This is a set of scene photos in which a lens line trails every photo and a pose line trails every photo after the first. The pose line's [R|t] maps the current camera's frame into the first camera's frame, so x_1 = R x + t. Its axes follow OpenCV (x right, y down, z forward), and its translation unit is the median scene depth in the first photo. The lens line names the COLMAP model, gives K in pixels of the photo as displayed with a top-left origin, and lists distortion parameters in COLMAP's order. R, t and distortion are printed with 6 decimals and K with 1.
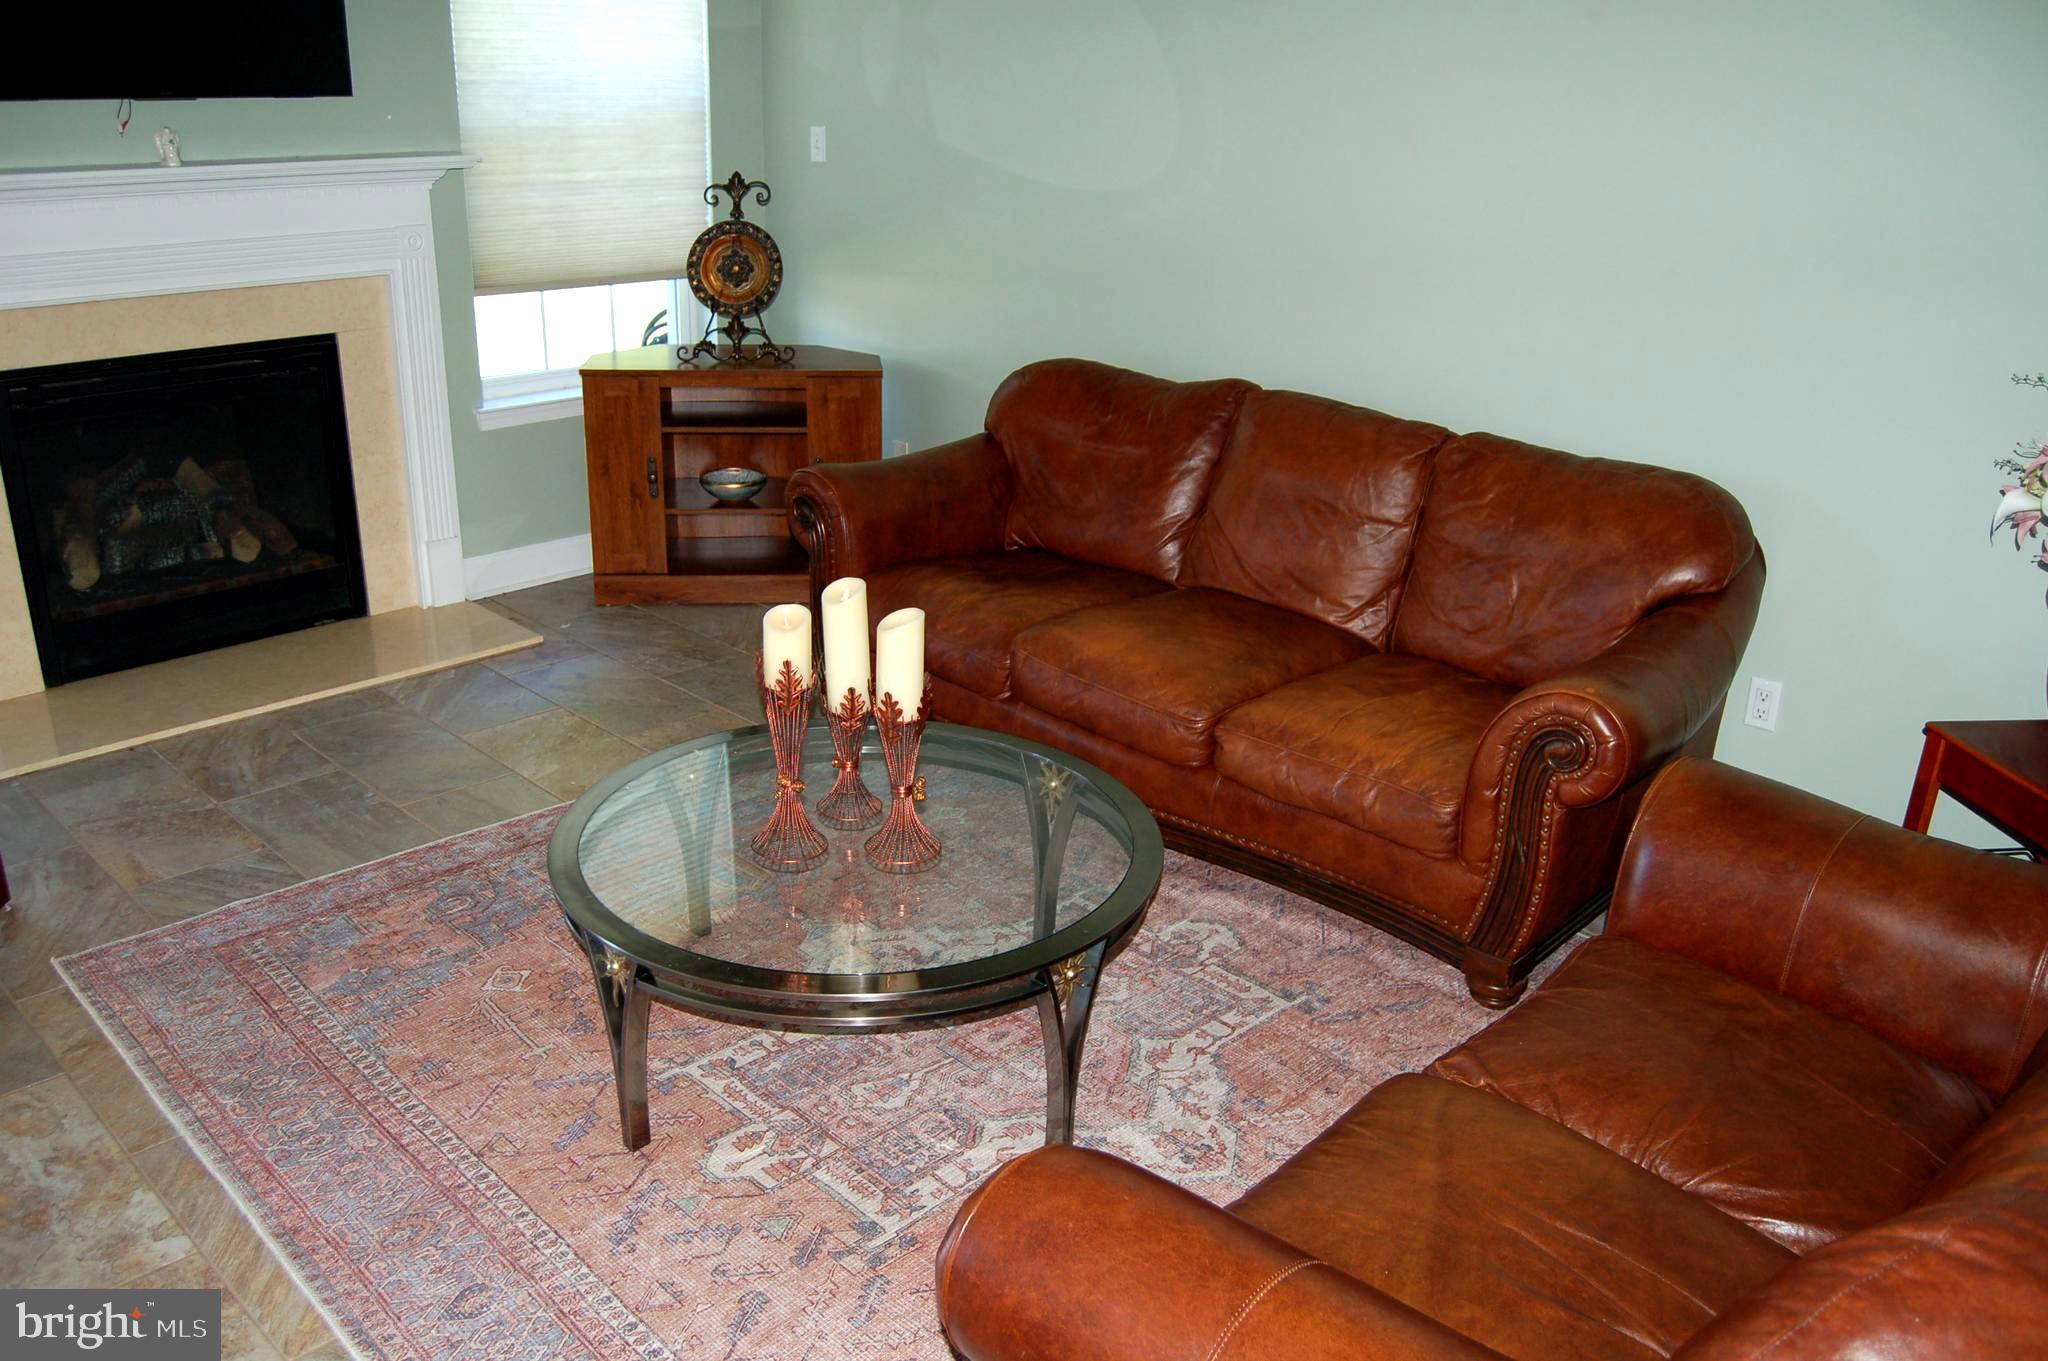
lens RADIAL K [[1580.7, 0, 1035.3], [0, 1580.7, 674.7], [0, 0, 1]] dist [-0.081957, 0.018752]
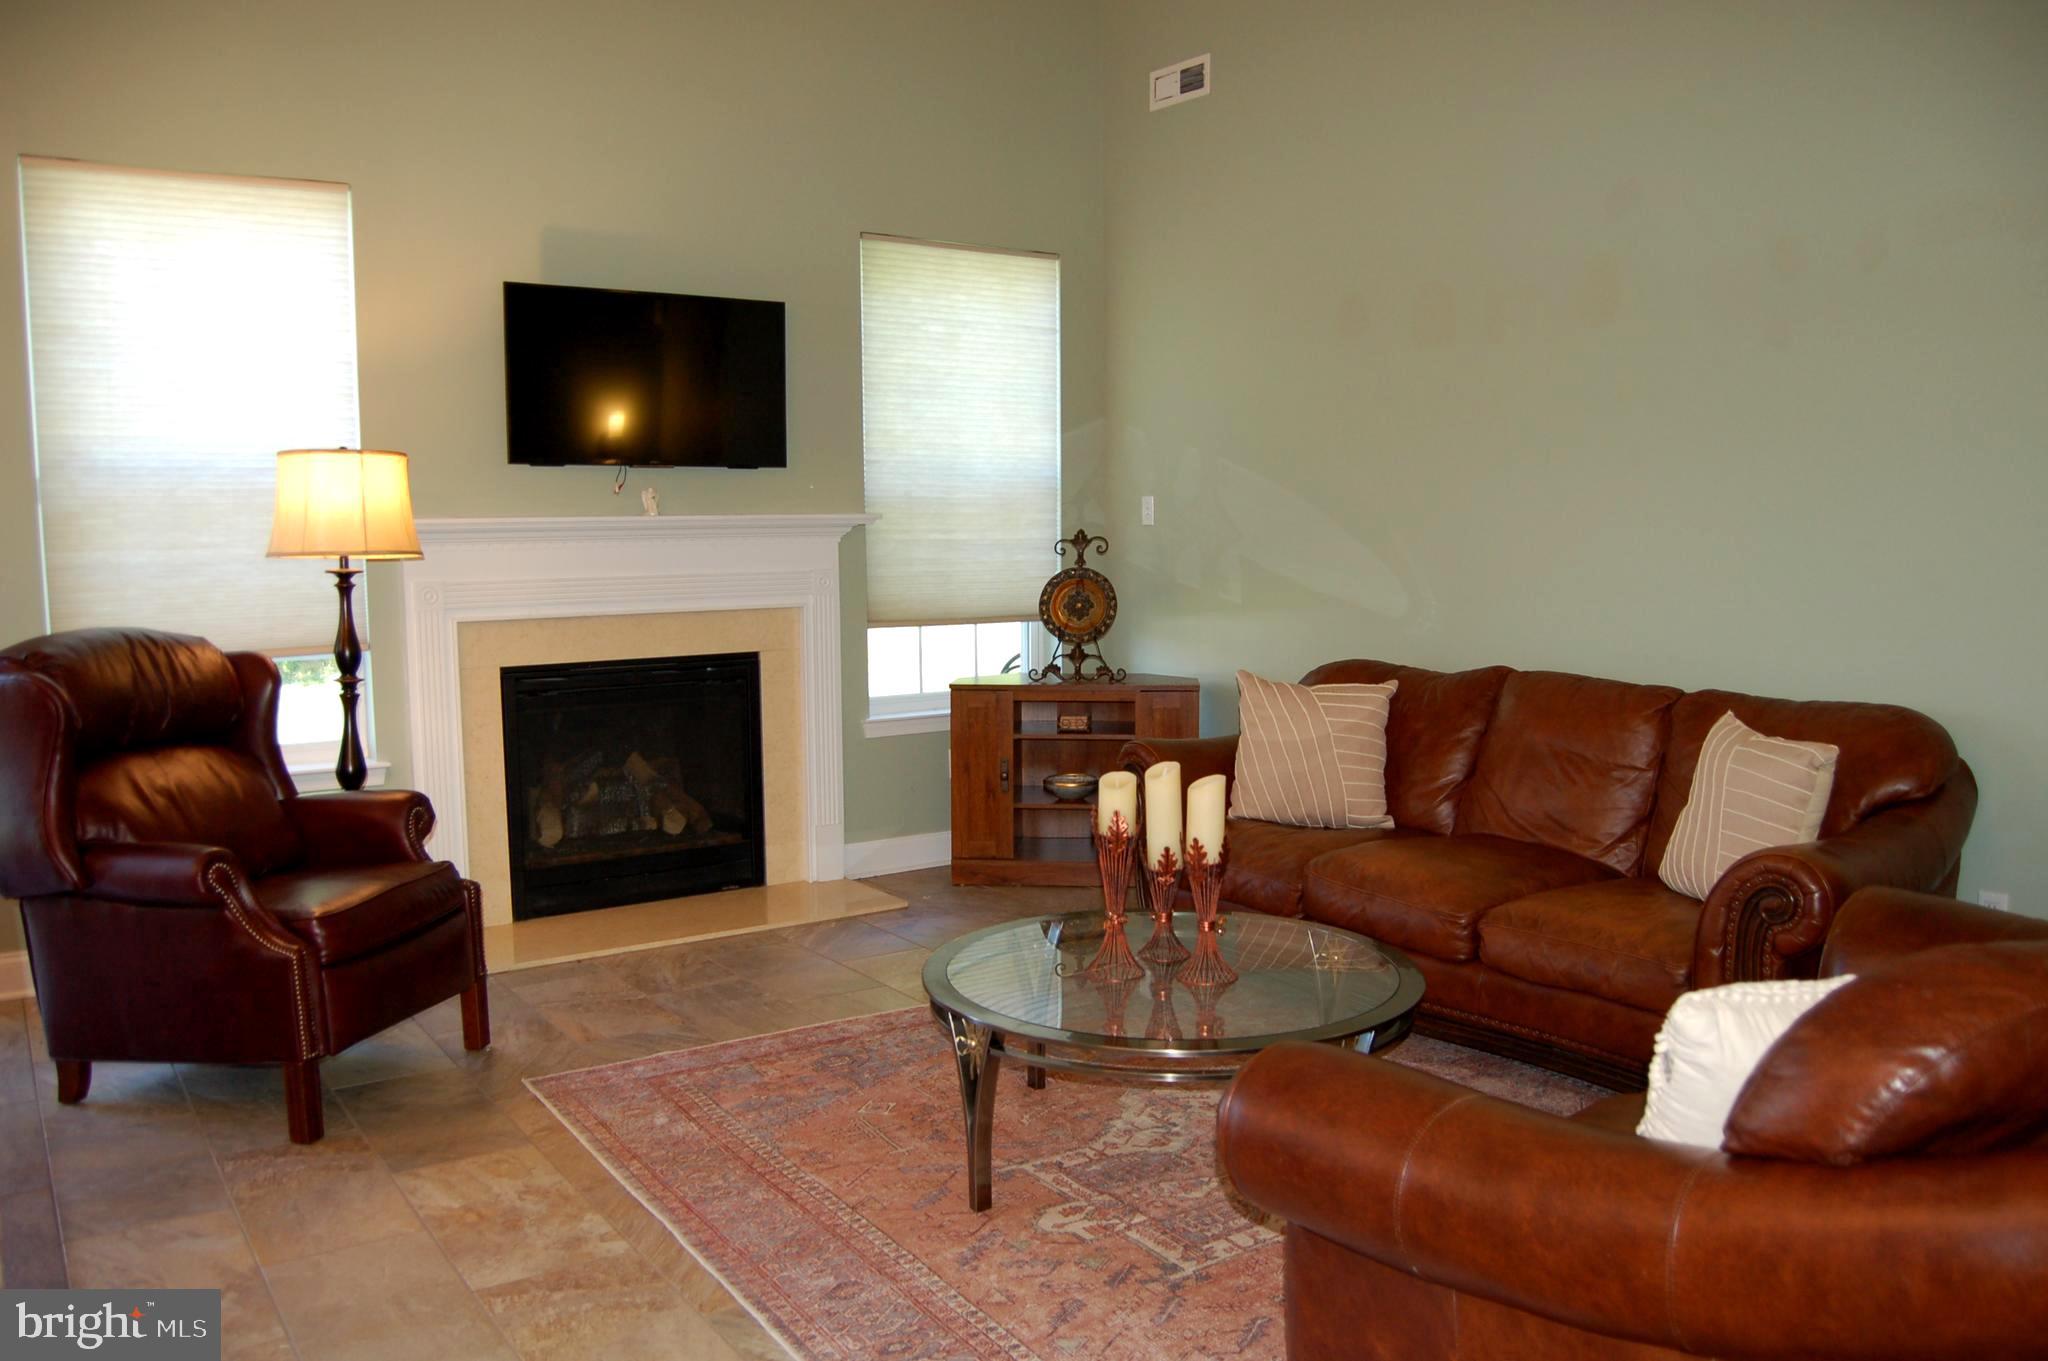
lens RADIAL K [[1550.9, 0, 1068.3], [0, 1550.9, 712.1], [0, 0, 1]] dist [-0.088394, 0.026147]
pose [[0.983011, -0.013898, -0.183020, 0.026519], [-0.033248, 0.967151, -0.252019, 0.176969], [0.180511, 0.253822, 0.950258, -0.166041]]
